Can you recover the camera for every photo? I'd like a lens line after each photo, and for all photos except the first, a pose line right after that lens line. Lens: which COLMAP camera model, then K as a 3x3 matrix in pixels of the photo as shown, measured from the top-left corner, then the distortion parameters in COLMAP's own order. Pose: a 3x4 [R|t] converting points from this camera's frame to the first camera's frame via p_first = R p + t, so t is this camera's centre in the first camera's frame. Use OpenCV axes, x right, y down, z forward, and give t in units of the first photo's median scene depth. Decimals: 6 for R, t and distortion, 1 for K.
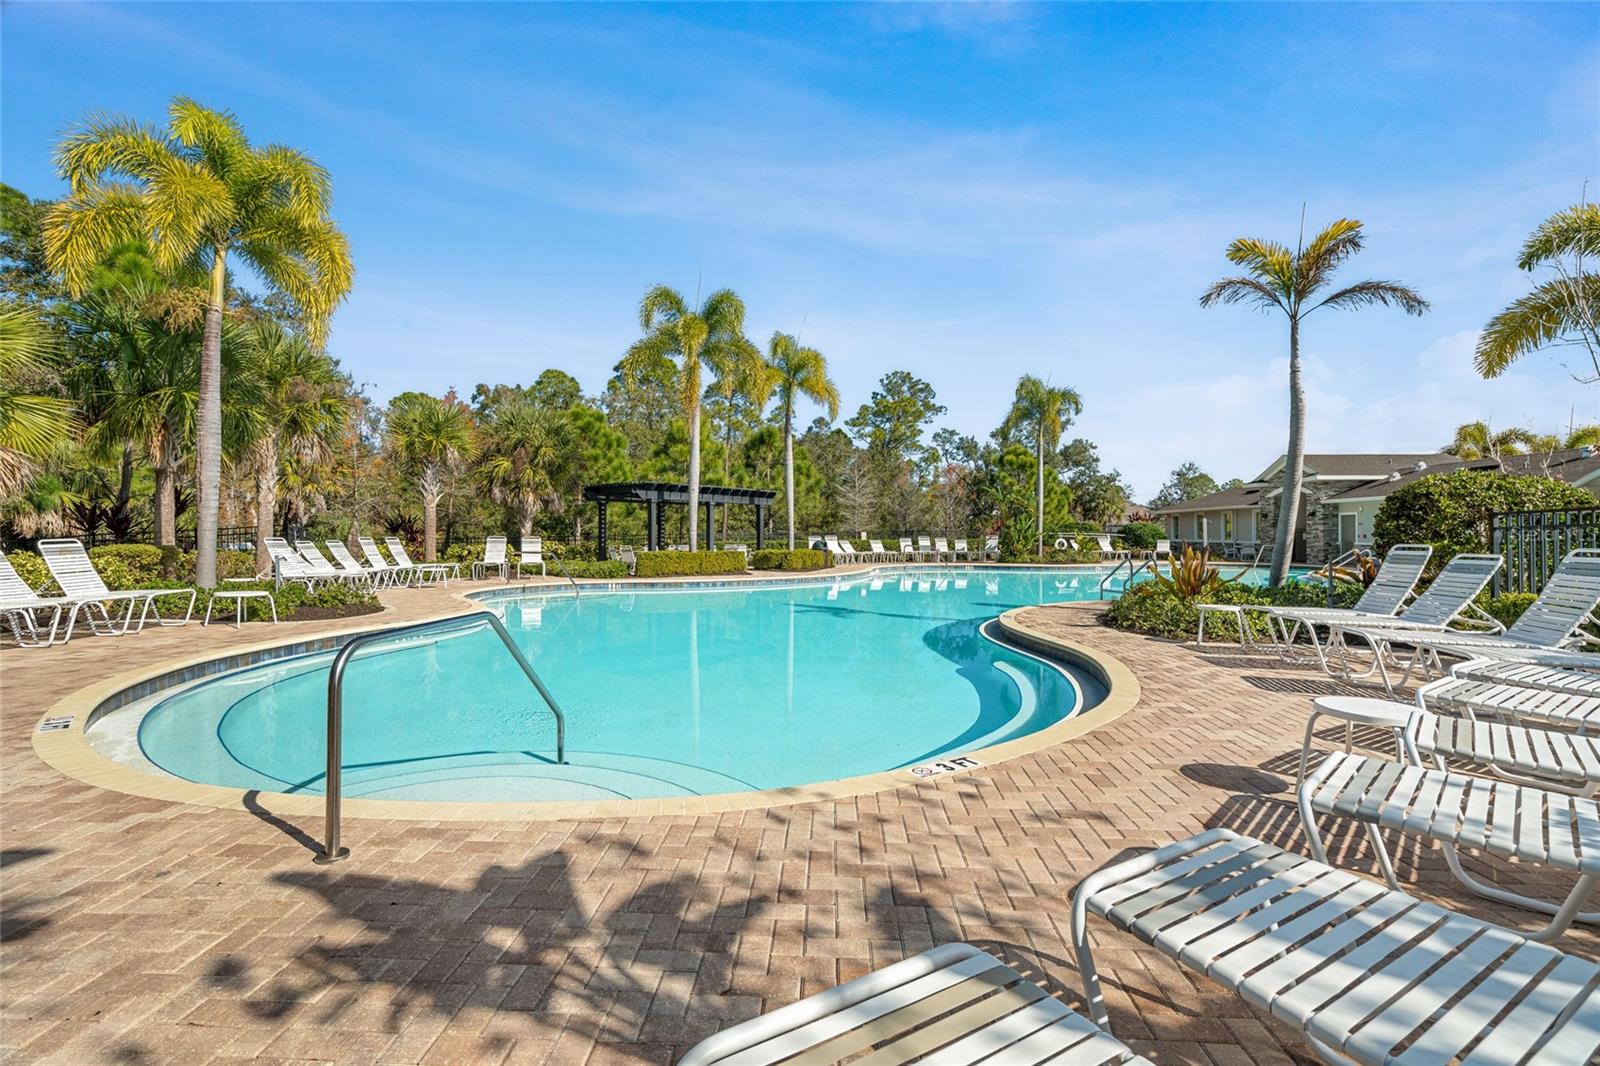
lens RADIAL K [[725.8, 0, 802.5], [0, 725.8, 529.0], [0, 0, 1]] dist [-0.000289, 0.000276]
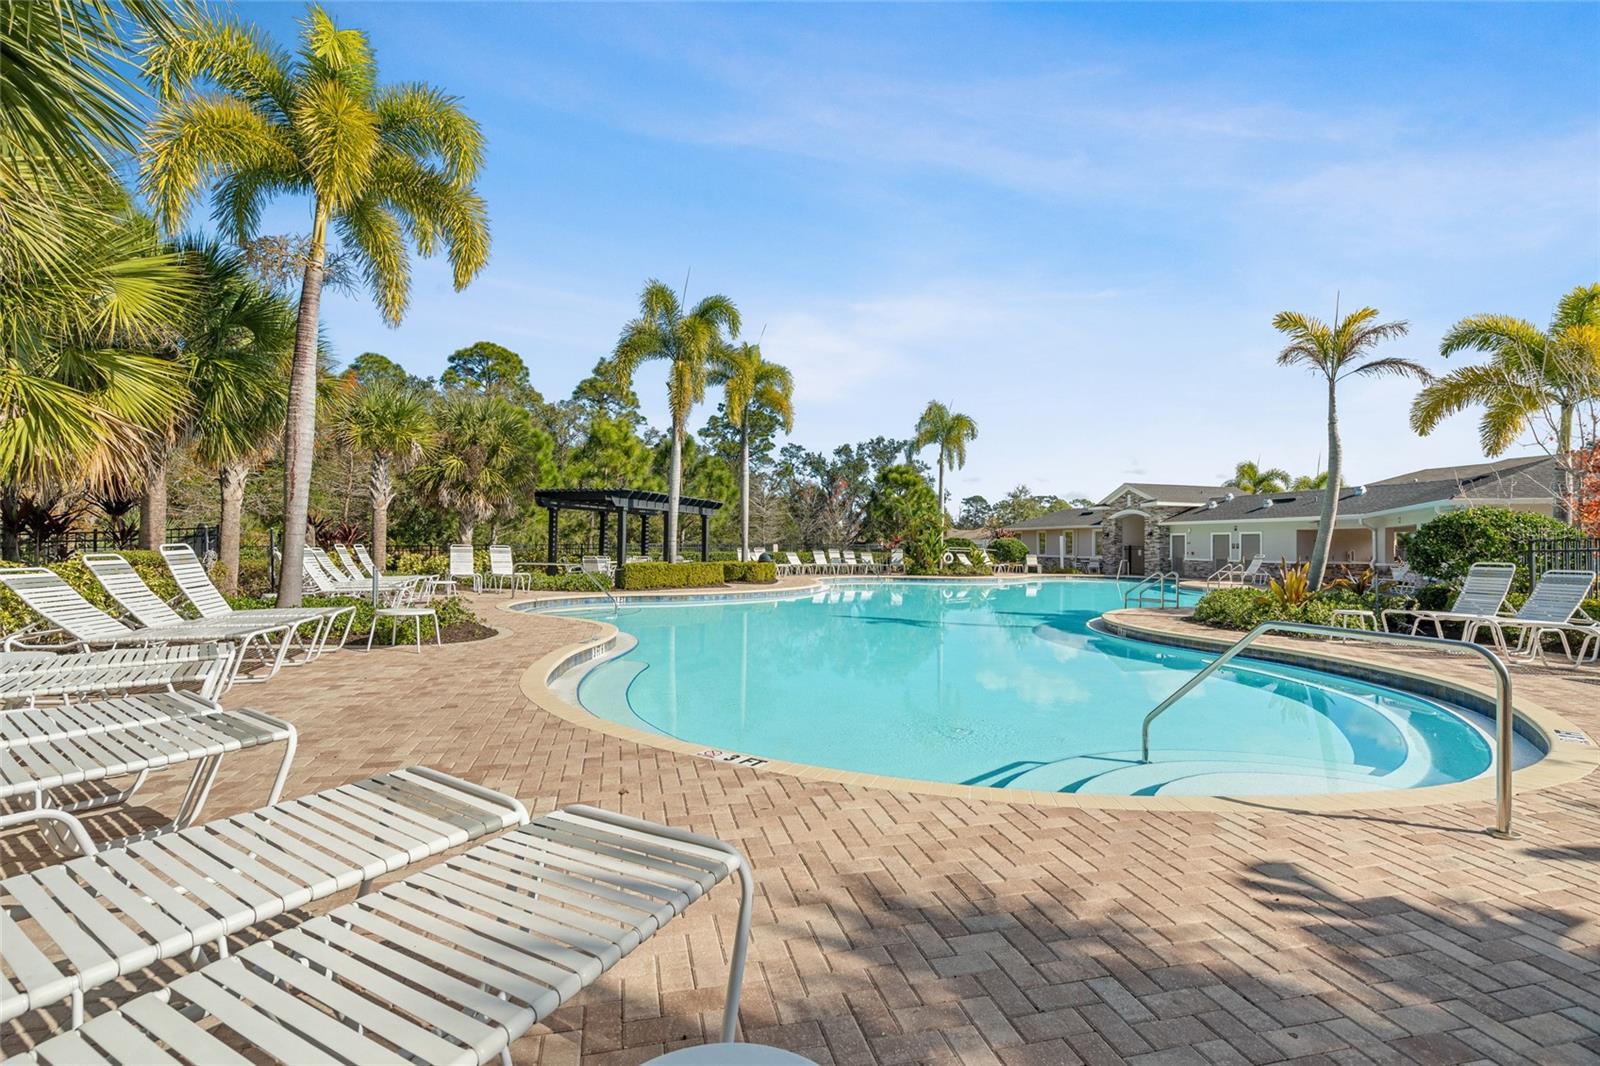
lens RADIAL K [[729.0, 0, 800.7], [0, 729.0, 523.4], [0, 0, 1]] dist [-0.001014, 0.000477]
pose [[0.958239, 0.021412, 0.285166, -0.194791], [-0.014796, 0.999570, -0.025334, 0.000447], [-0.285586, 0.020057, 0.958143, 0.023044]]
